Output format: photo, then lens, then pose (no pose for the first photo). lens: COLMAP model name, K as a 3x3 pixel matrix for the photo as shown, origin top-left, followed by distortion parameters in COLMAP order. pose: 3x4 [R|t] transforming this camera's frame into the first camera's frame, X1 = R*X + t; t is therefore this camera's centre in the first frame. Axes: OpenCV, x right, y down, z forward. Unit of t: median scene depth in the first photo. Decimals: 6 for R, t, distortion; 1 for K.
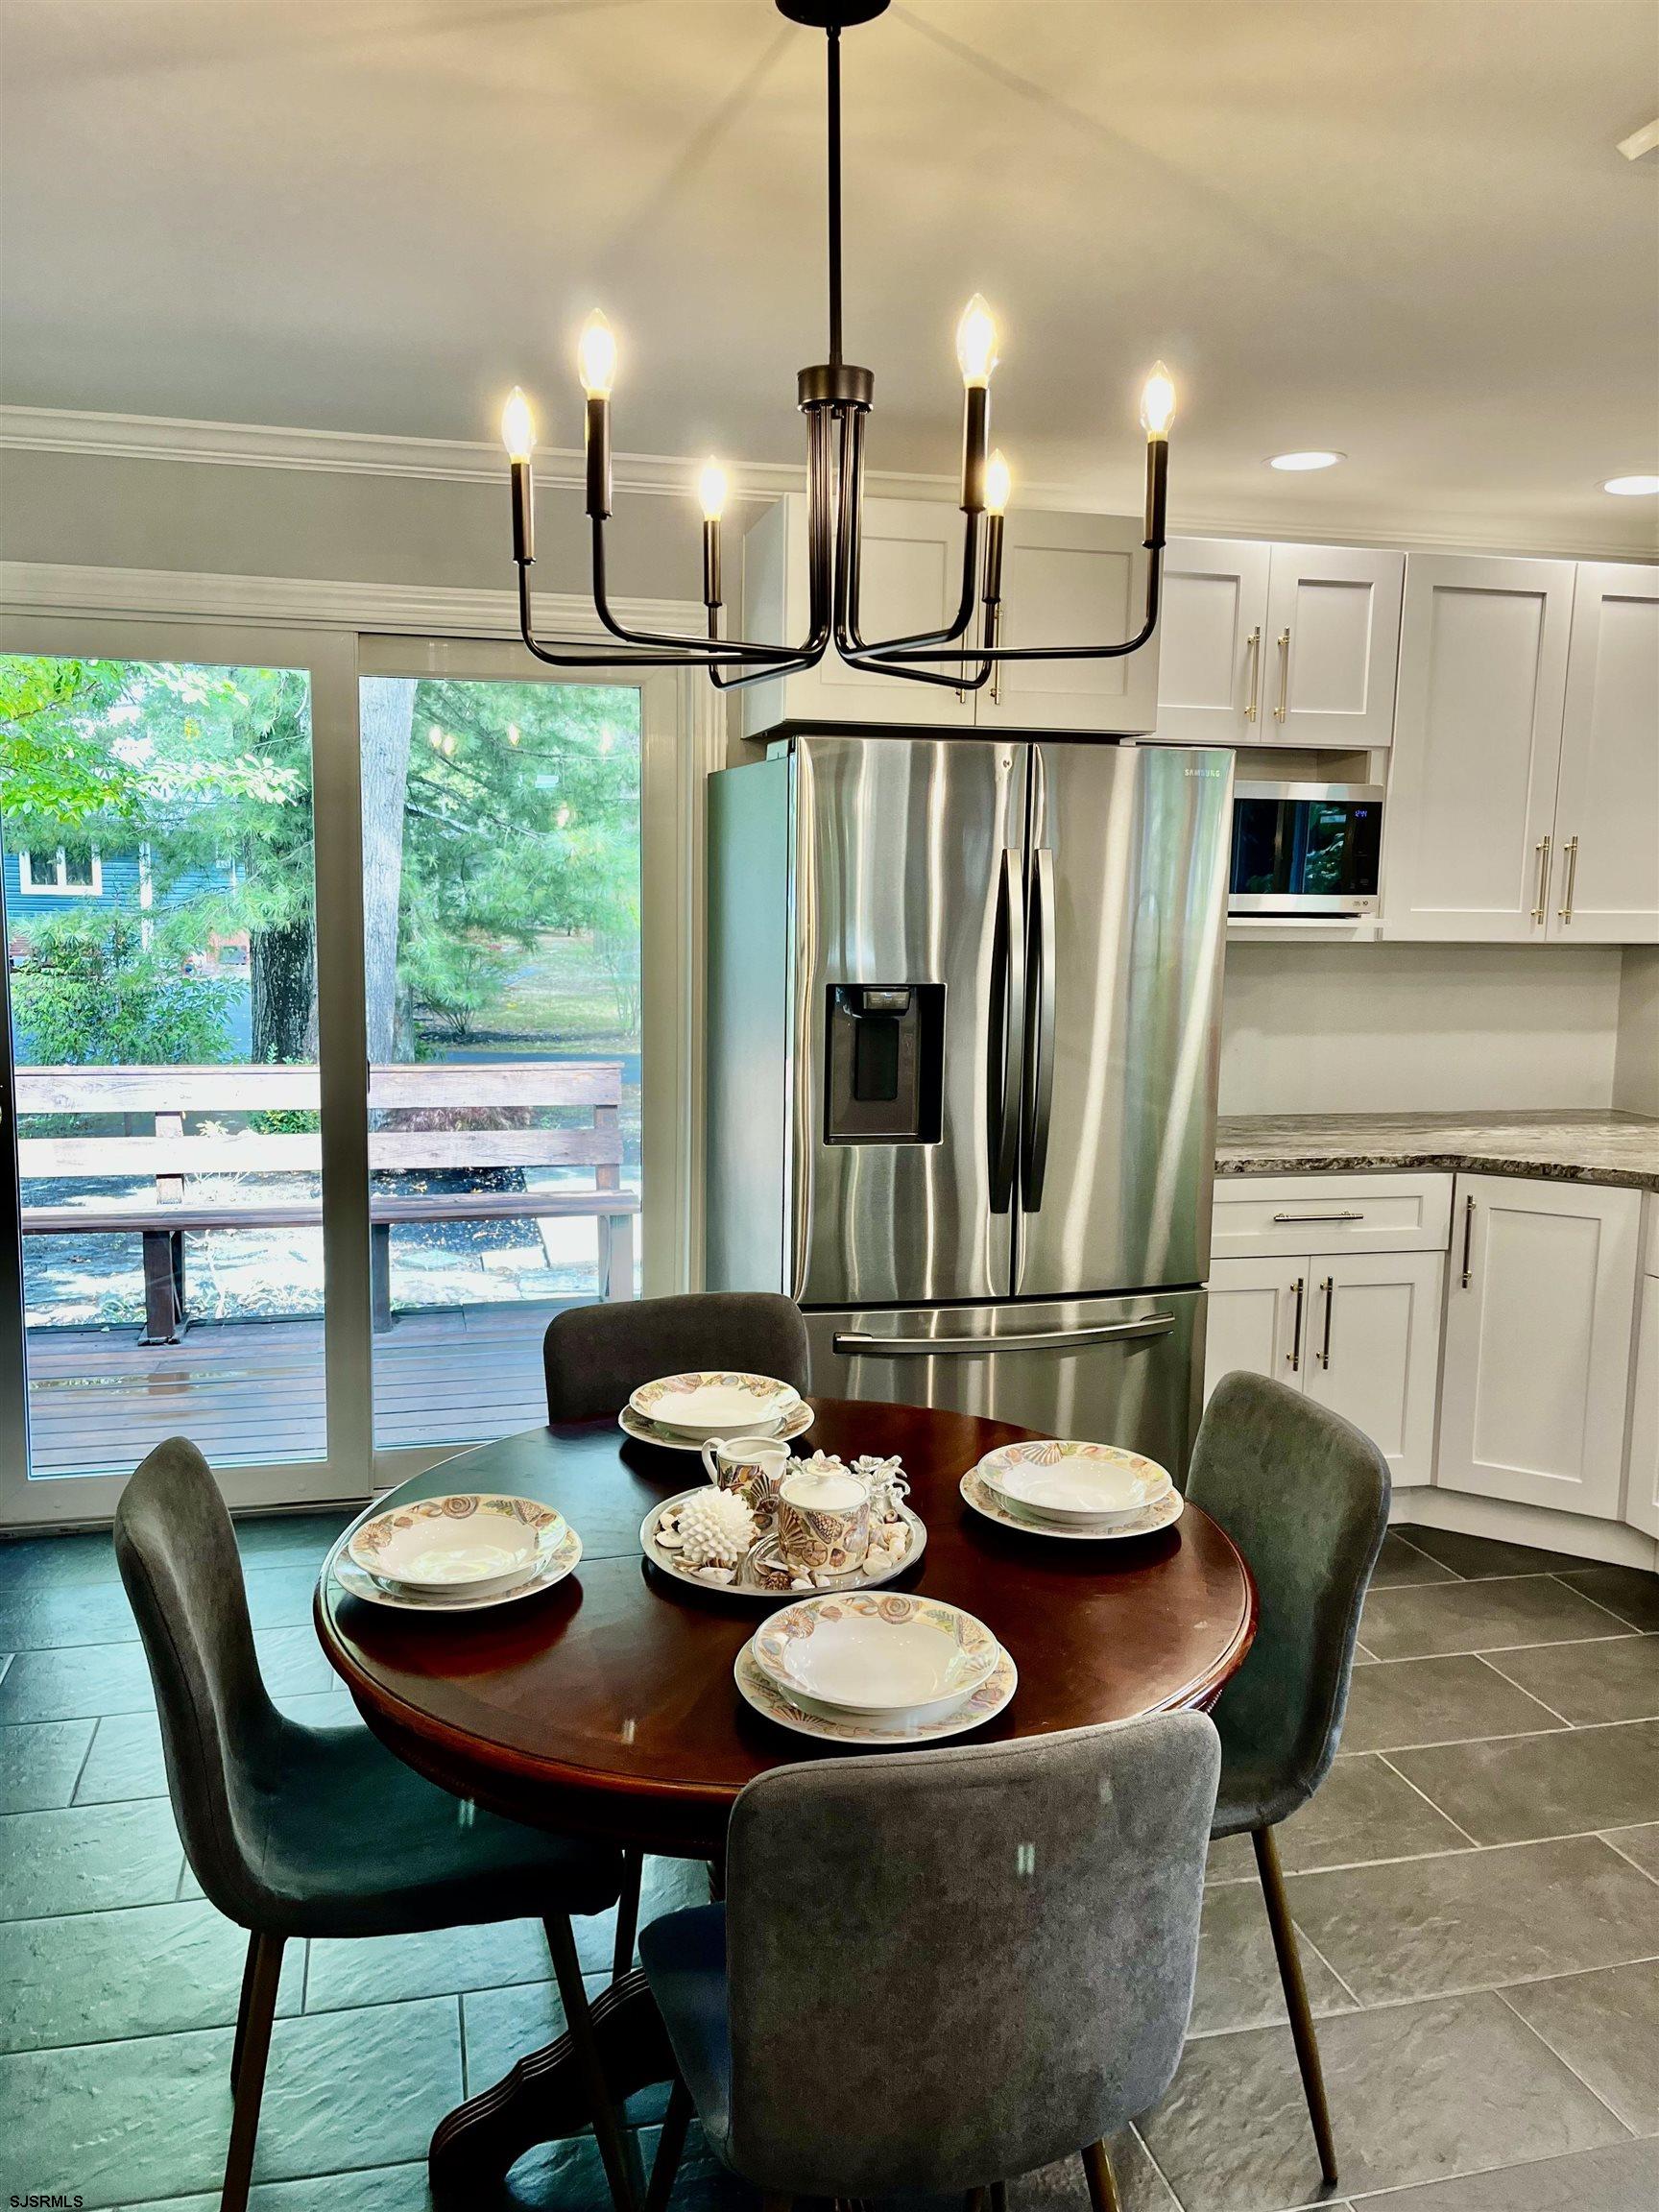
lens RADIAL K [[1657.6, 0, 829.5], [0, 1657.6, 1106.0], [0, 0, 1]] dist [0.079784, -0.106473]
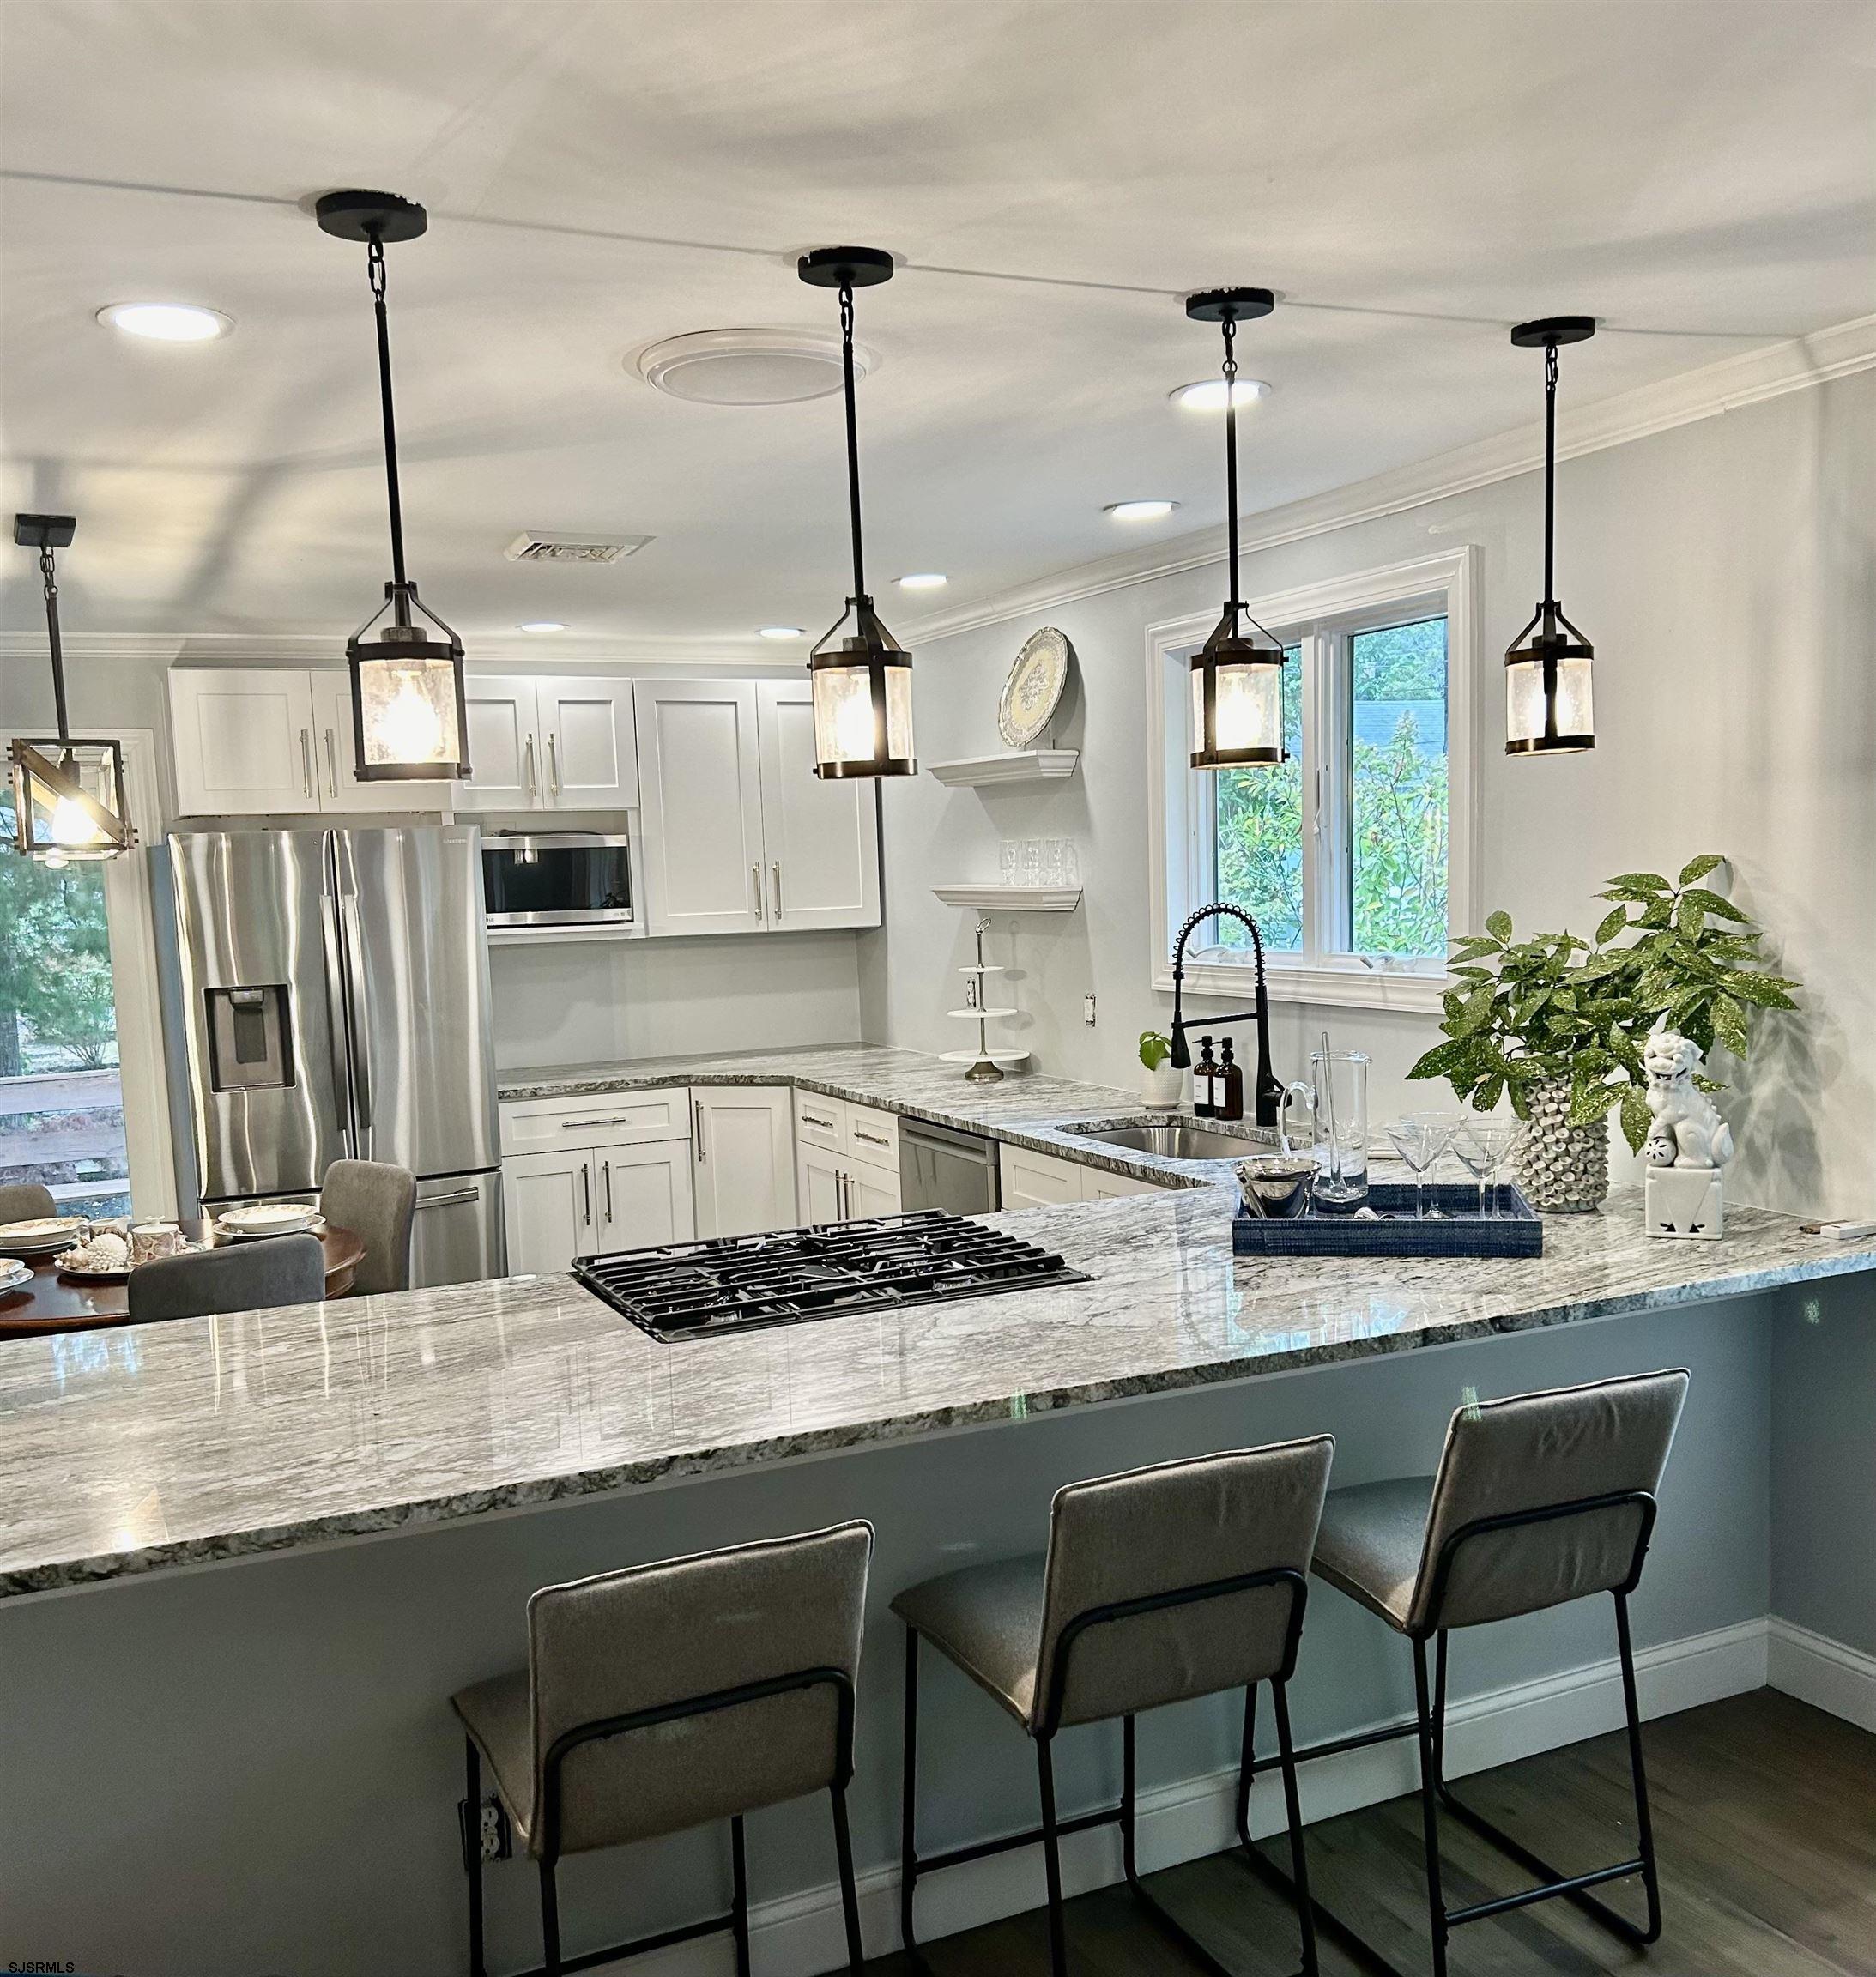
lens RADIAL K [[1855.3, 0, 936.9], [0, 1855.3, 1081.1], [0, 0, 1]] dist [0.146799, -0.277078]
pose [[0.980124, -0.073631, 0.184214, 0.284053], [0.076835, 0.996991, -0.010308, 0.069752], [-0.182901, 0.024257, 0.982832, -0.715846]]
